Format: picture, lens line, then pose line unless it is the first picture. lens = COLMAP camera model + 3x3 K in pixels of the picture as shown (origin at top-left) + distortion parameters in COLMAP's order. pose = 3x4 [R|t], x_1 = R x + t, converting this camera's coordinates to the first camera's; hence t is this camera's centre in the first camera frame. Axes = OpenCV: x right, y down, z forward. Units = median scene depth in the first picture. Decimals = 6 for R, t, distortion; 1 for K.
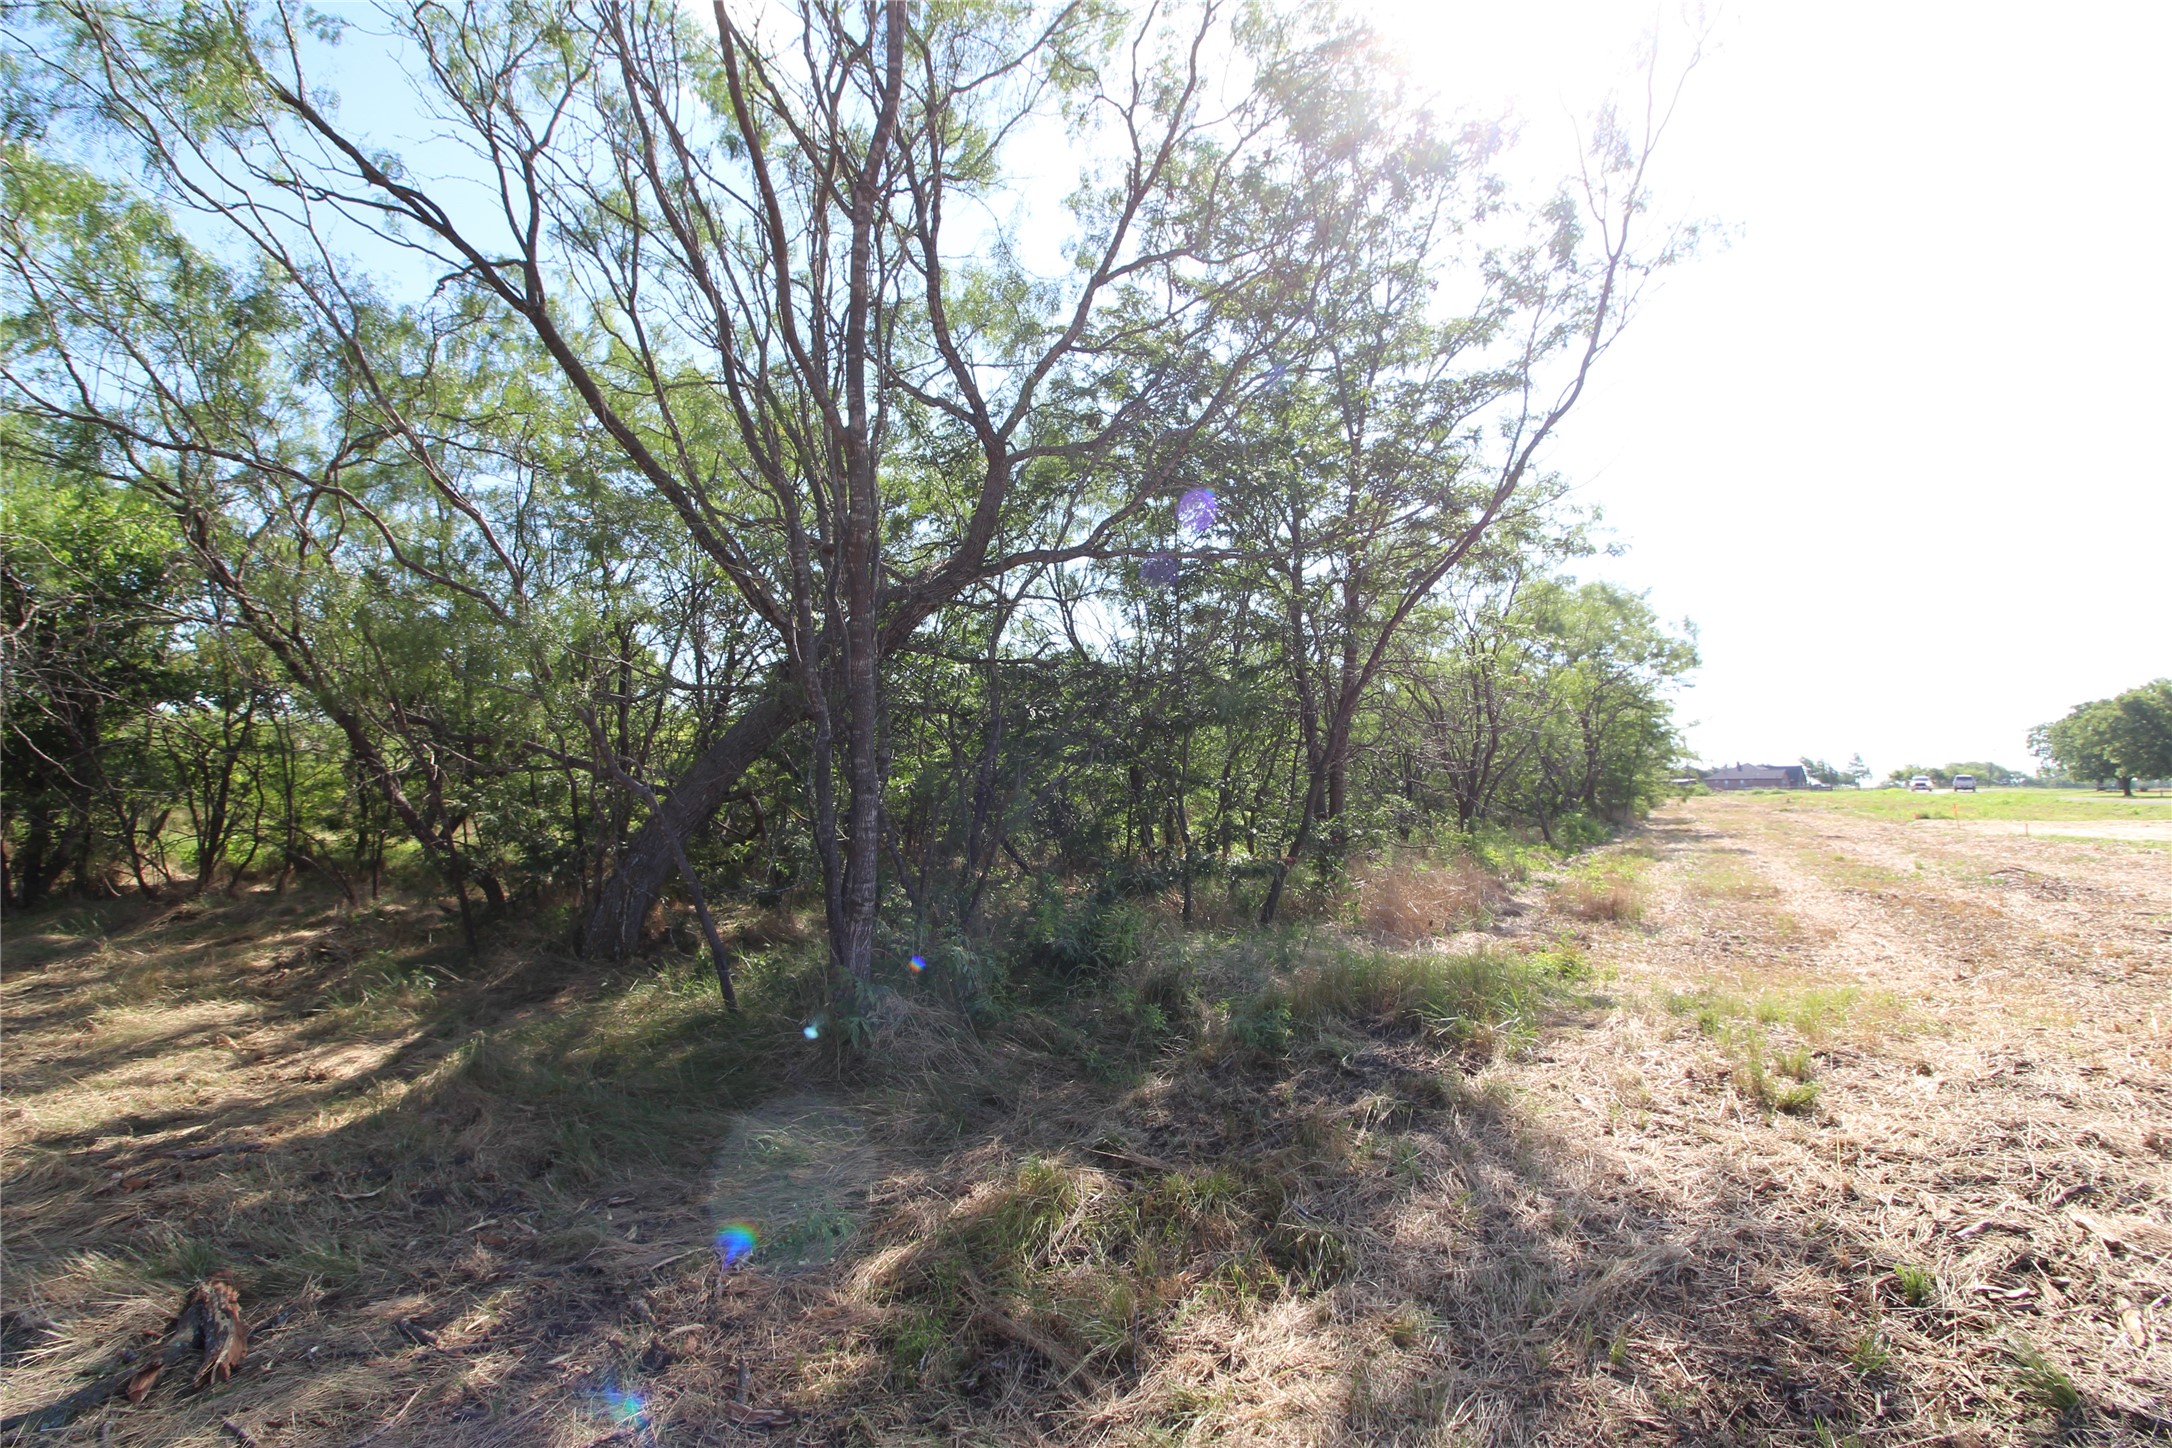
lens RADIAL K [[1006.5, 0, 1089.0], [0, 1006.5, 706.1], [0, 0, 1]] dist [-0.001414, -0.013099]
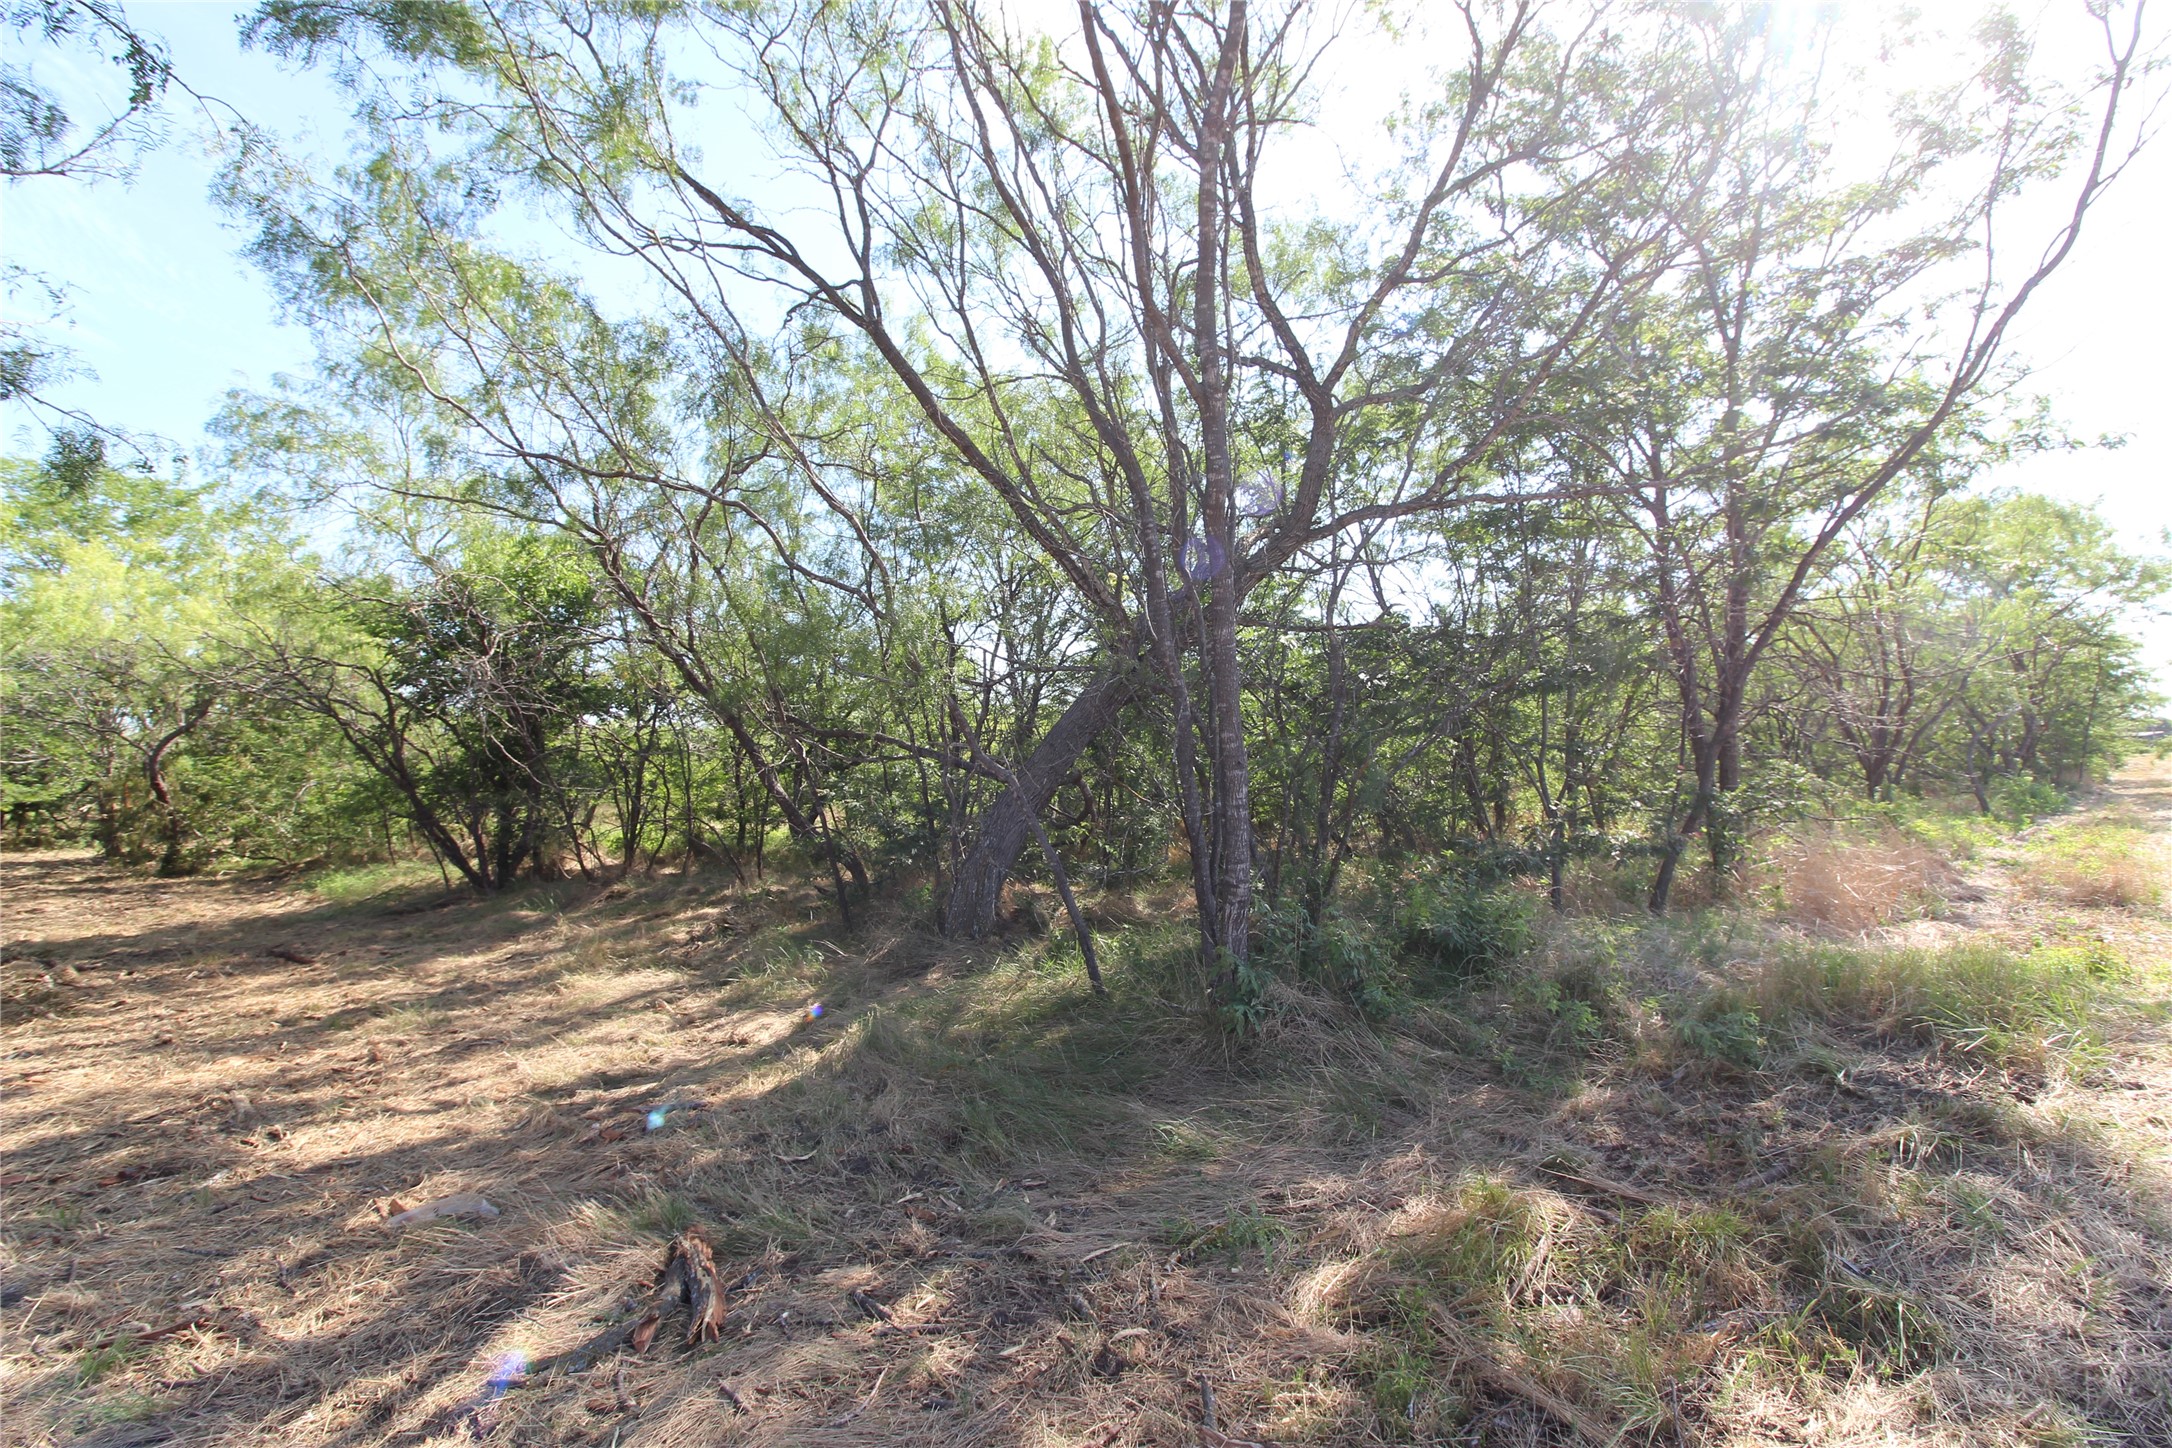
lens RADIAL K [[1009.8, 0, 1089.2], [0, 1009.8, 698.4], [0, 0, 1]] dist [0.002589, -0.015782]
pose [[0.959535, -0.047527, -0.277551, -0.076016], [0.050490, 0.998718, 0.003535, 0.009100], [0.277027, -0.017405, 0.960705, 0.043185]]
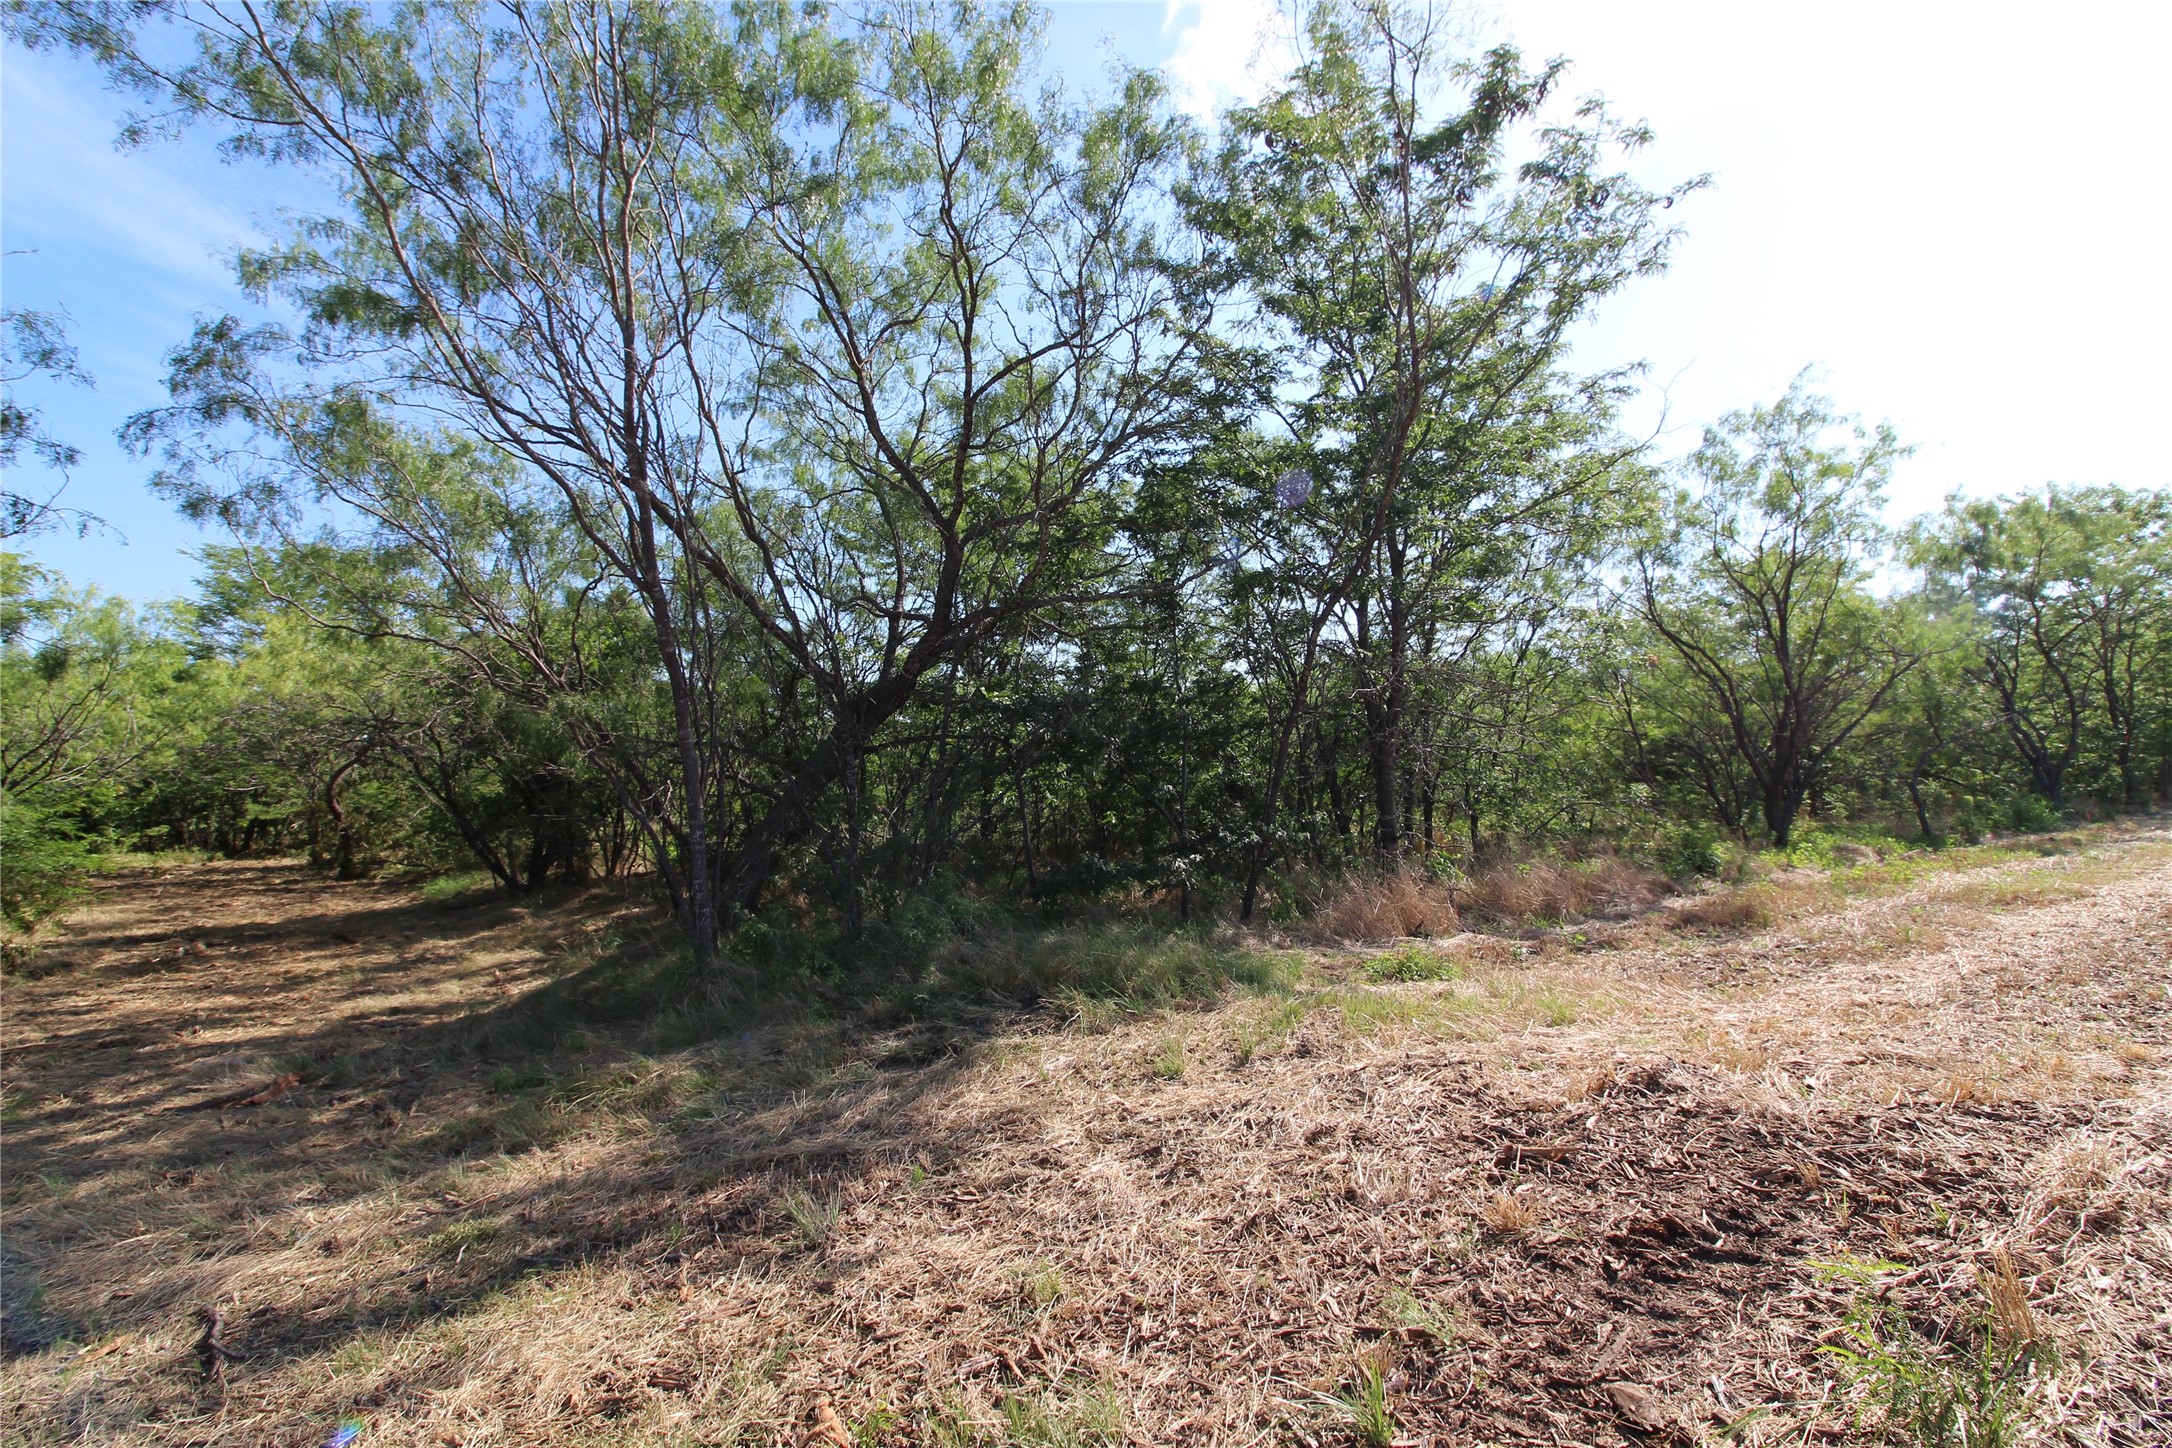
lens RADIAL K [[1009.8, 0, 1089.2], [0, 1009.8, 698.4], [0, 0, 1]] dist [0.002589, -0.015782]
pose [[0.899901, -0.069552, -0.430512, 0.828813], [0.070342, 0.997423, -0.014104, -0.023407], [0.430384, -0.017590, 0.902474, -0.083310]]
